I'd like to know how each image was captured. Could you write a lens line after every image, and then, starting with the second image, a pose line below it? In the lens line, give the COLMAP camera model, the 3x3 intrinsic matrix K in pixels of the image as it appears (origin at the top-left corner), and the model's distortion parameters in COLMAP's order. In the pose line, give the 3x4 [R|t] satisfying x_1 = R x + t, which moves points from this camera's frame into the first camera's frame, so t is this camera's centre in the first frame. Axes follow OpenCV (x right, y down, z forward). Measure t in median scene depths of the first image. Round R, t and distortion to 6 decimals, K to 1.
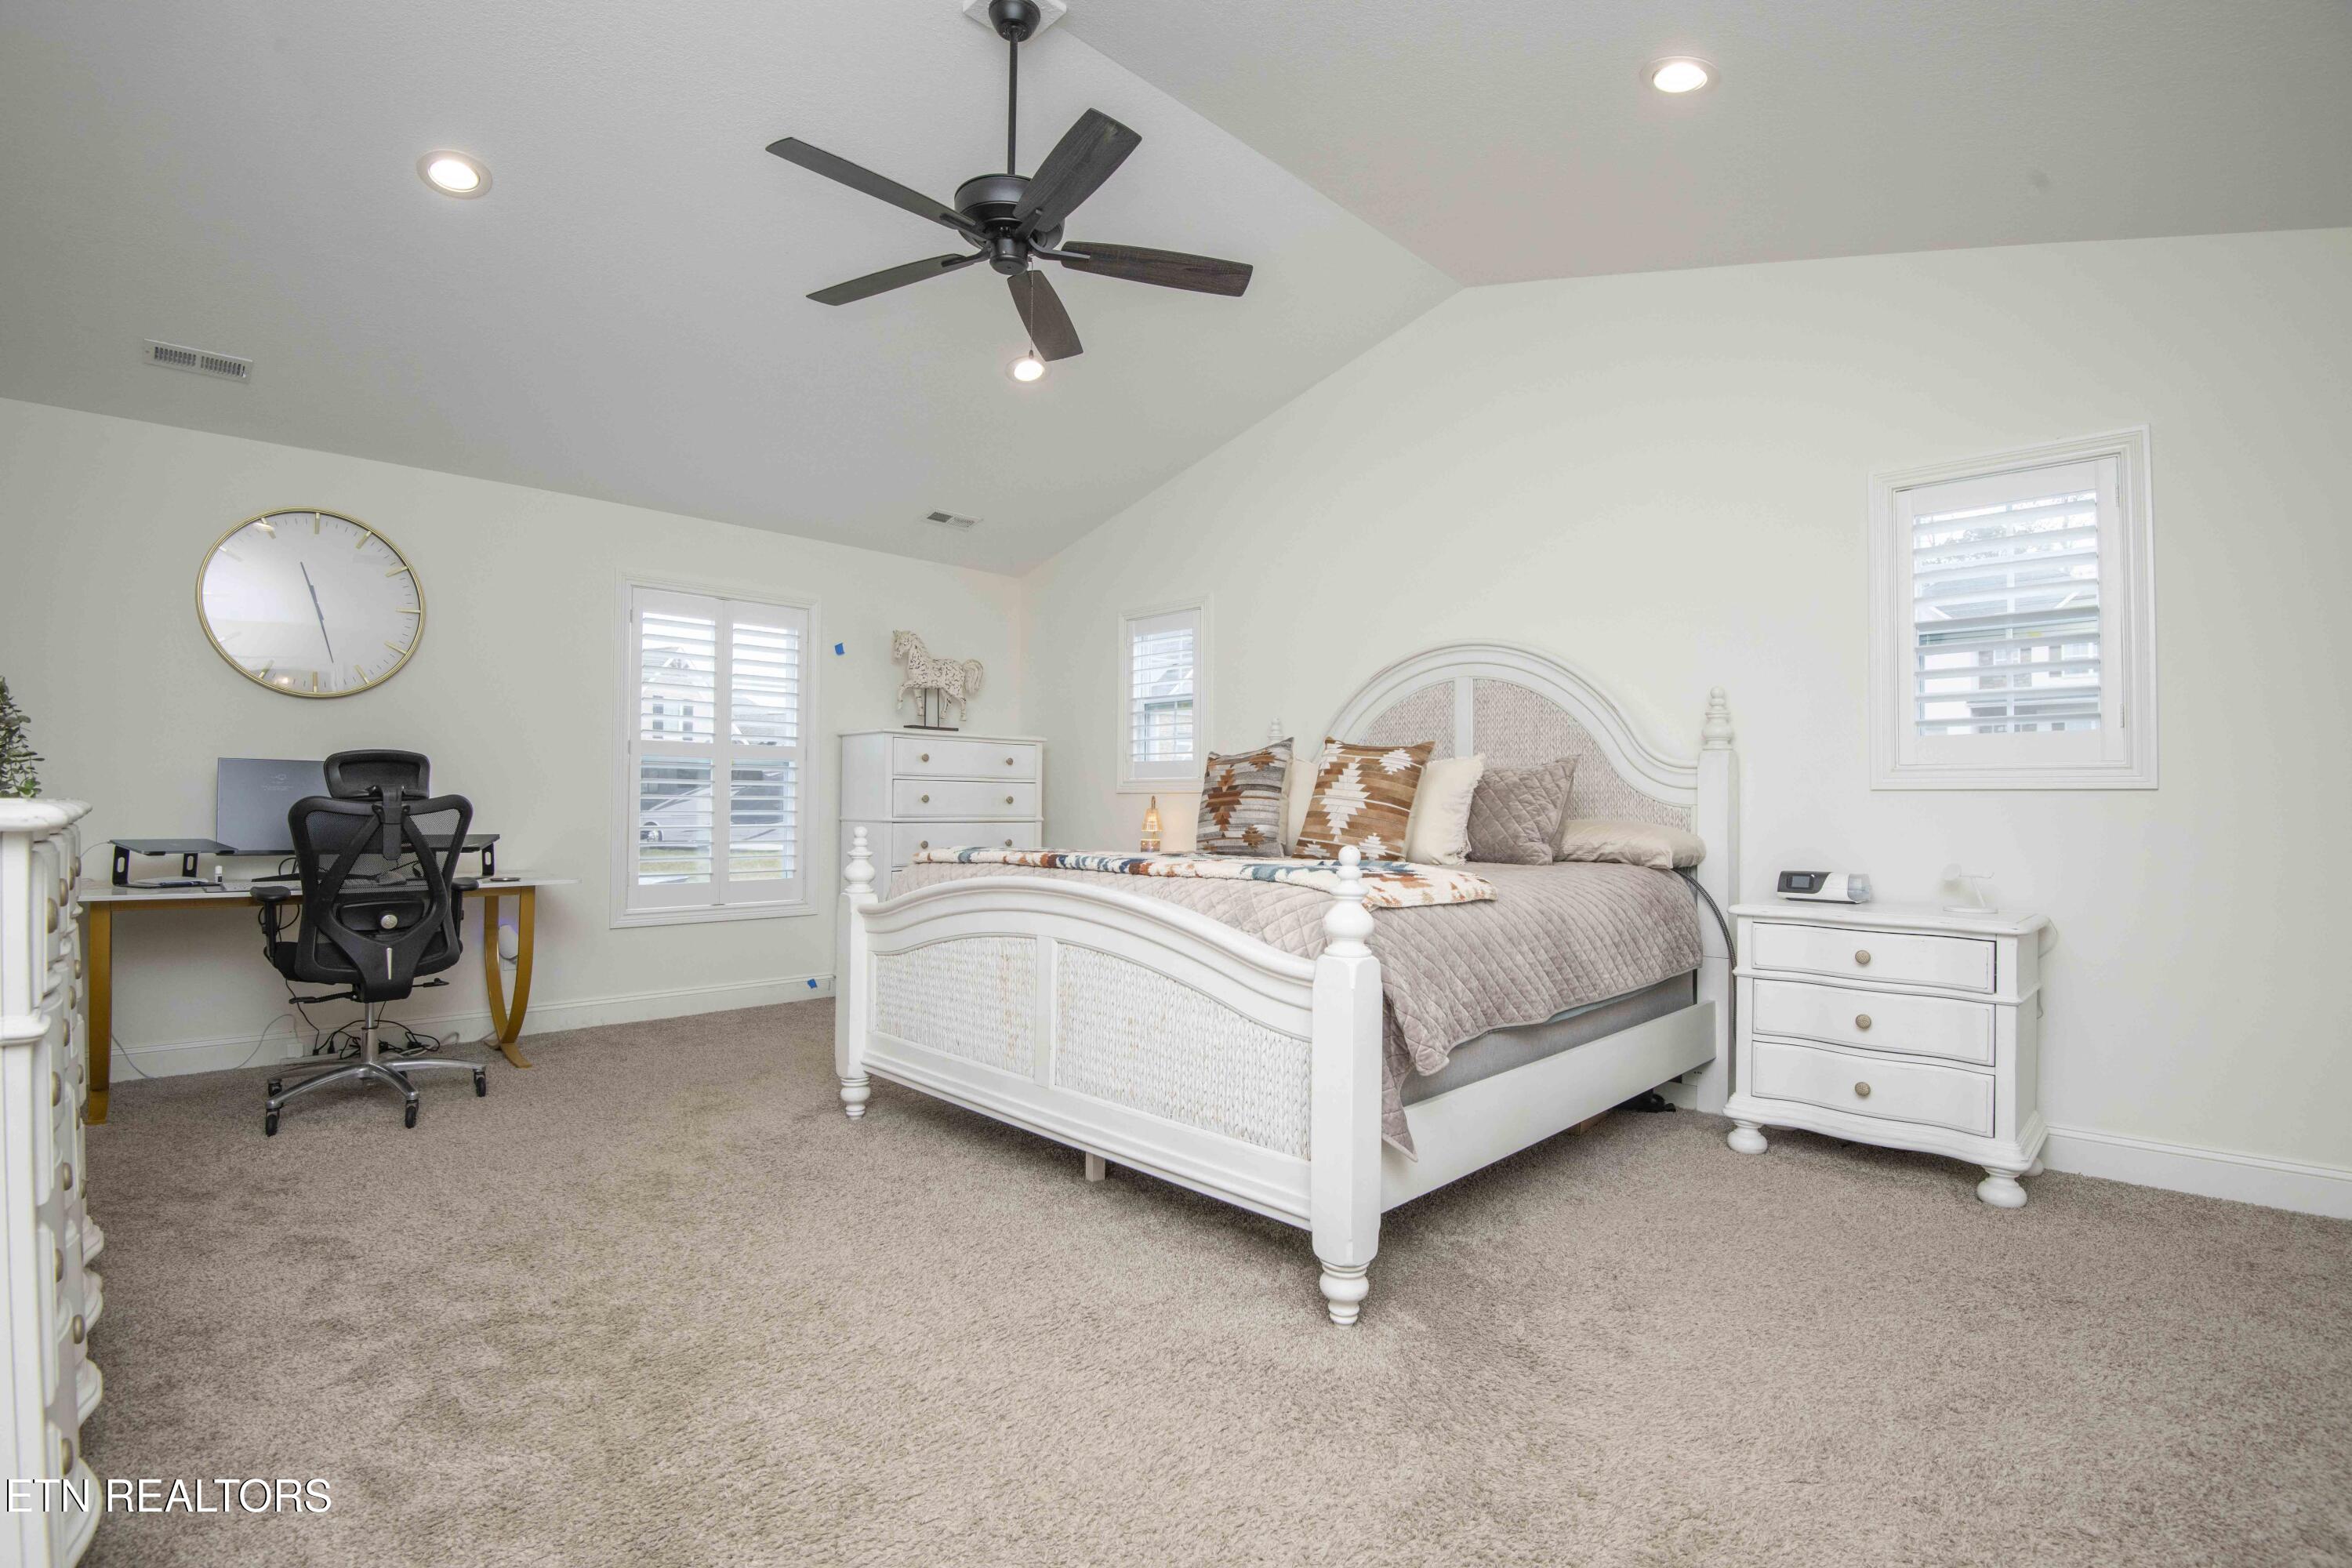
lens RADIAL K [[1069.3, 0, 1176.0], [0, 1069.3, 784.0], [0, 0, 1]] dist [-0.104011, -0.000127]
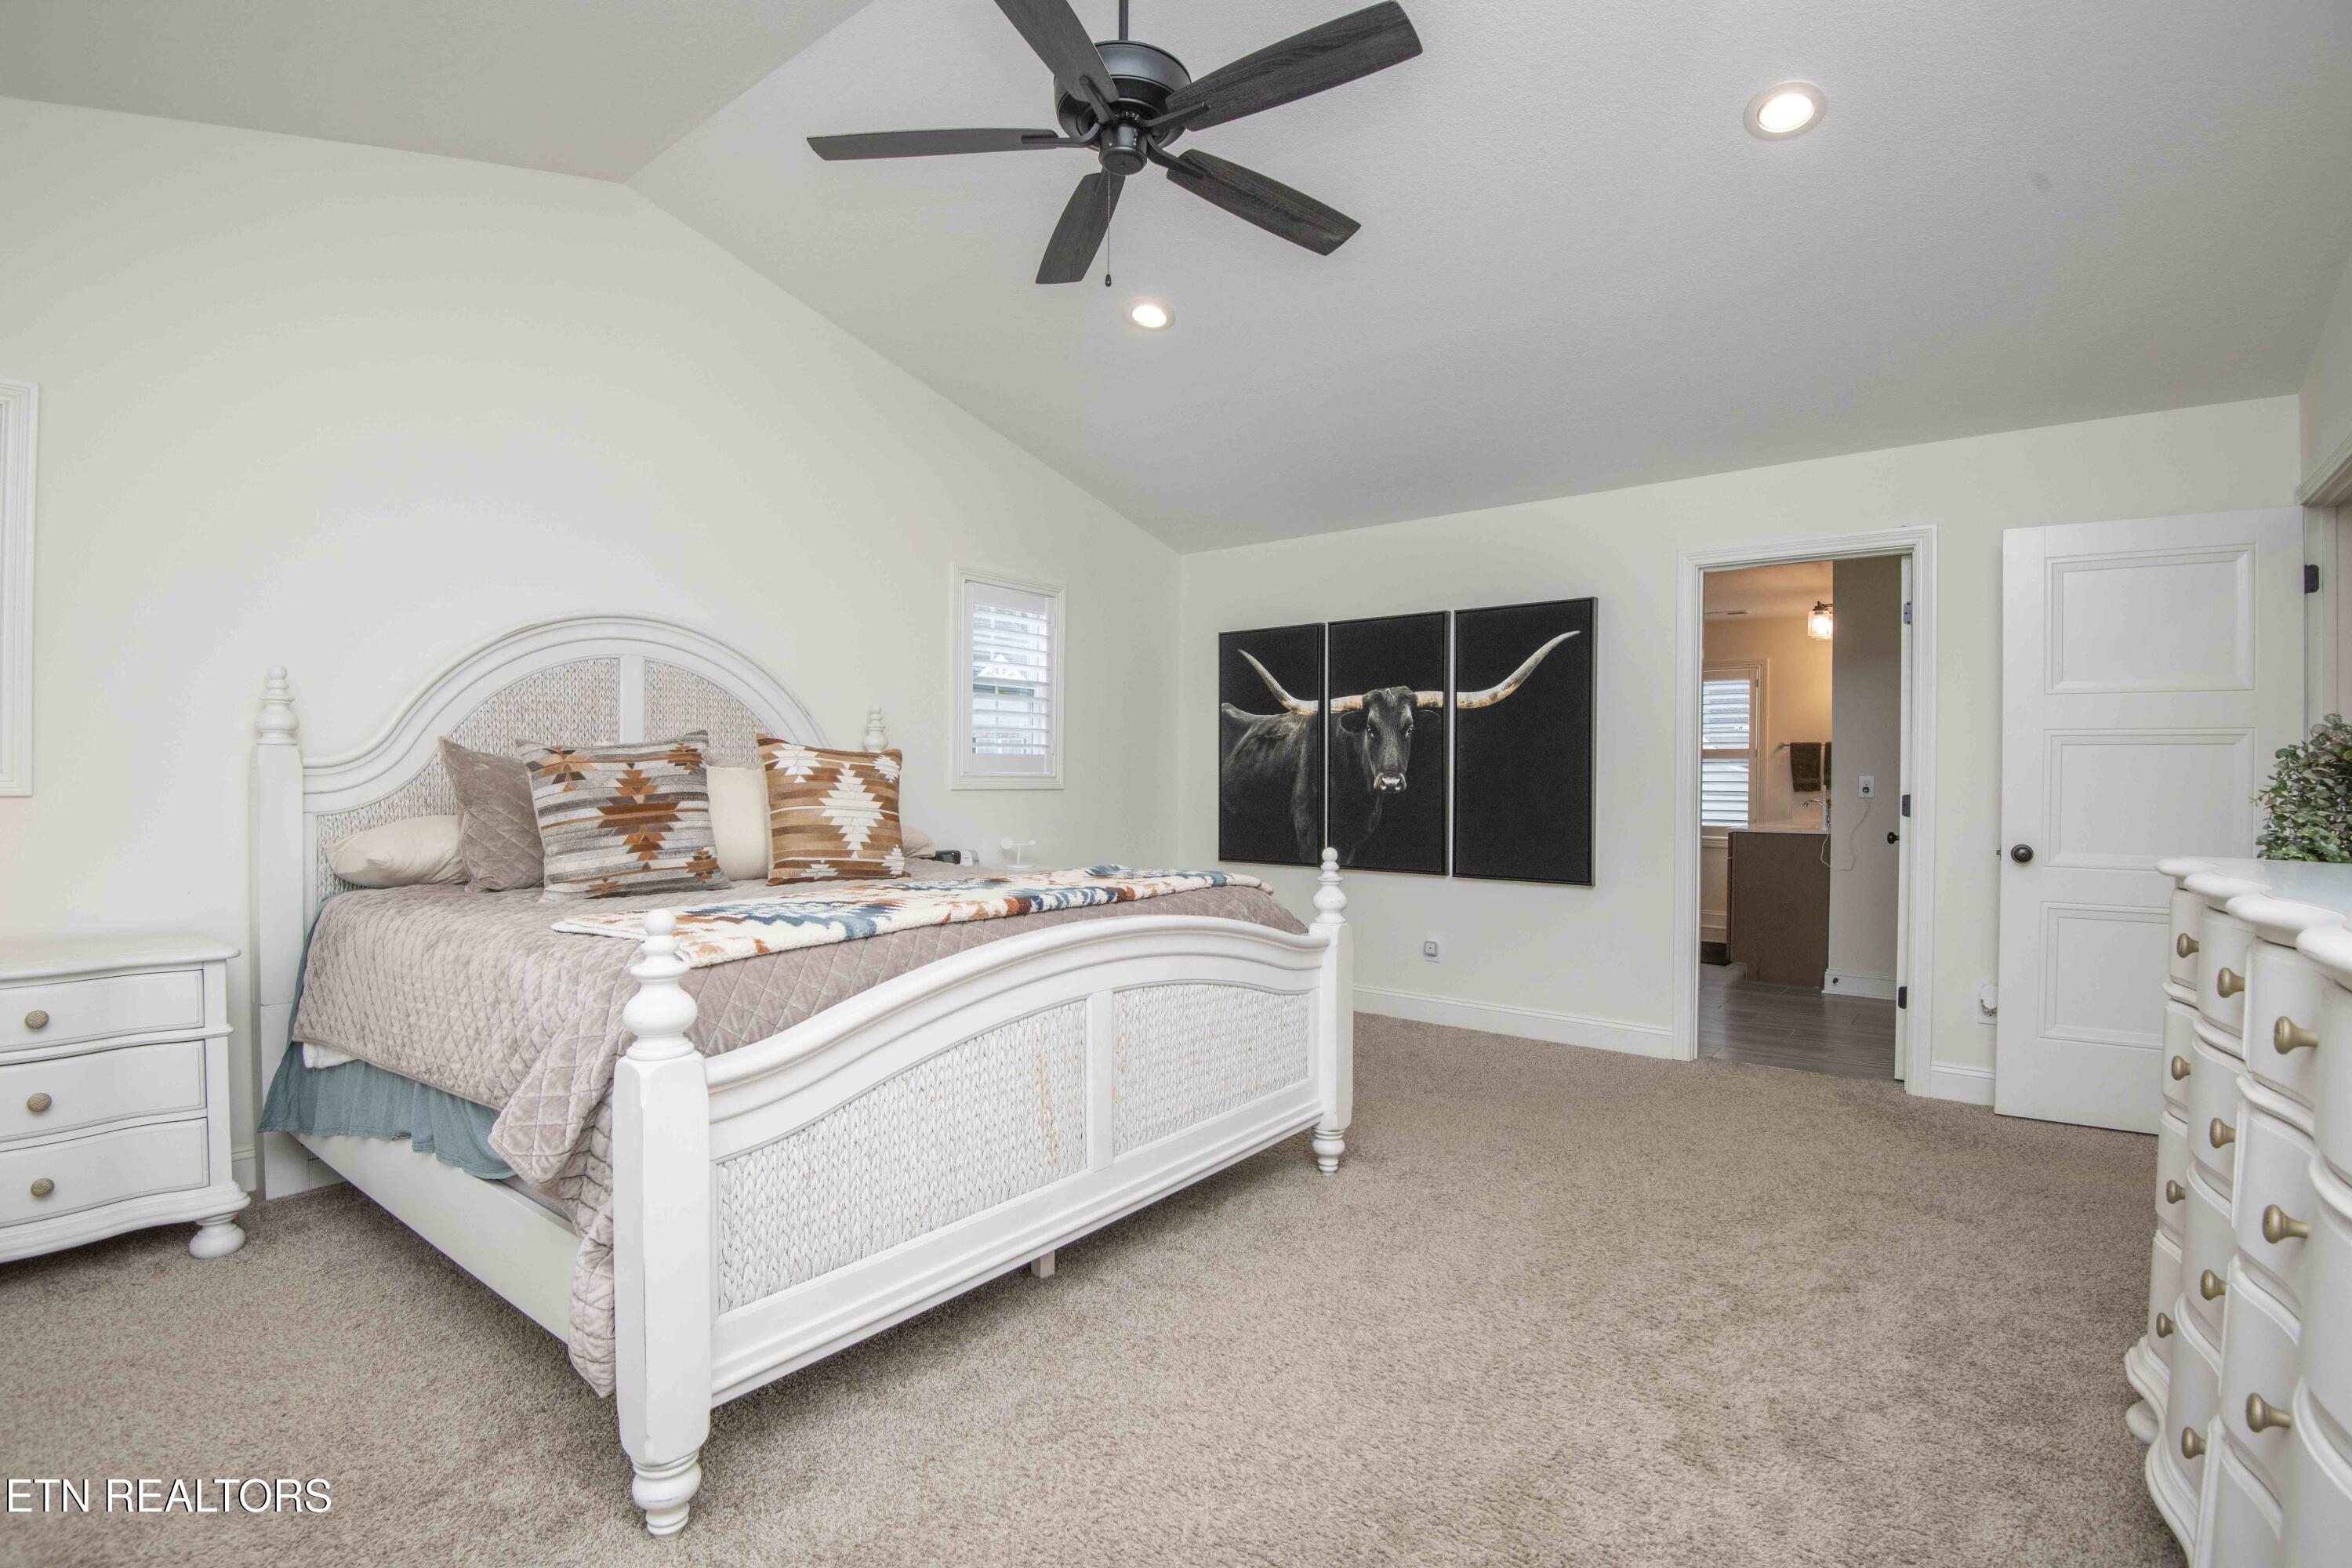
lens RADIAL K [[1085.9, 0, 1184.8], [0, 1085.9, 789.3], [0, 0, 1]] dist [-0.027420, -0.011383]
pose [[-0.107955, 0.001183, 0.994155, -0.688179], [-0.006348, 0.999978, -0.001879, -0.002563], [-0.994136, -0.006514, -0.107945, 0.740126]]
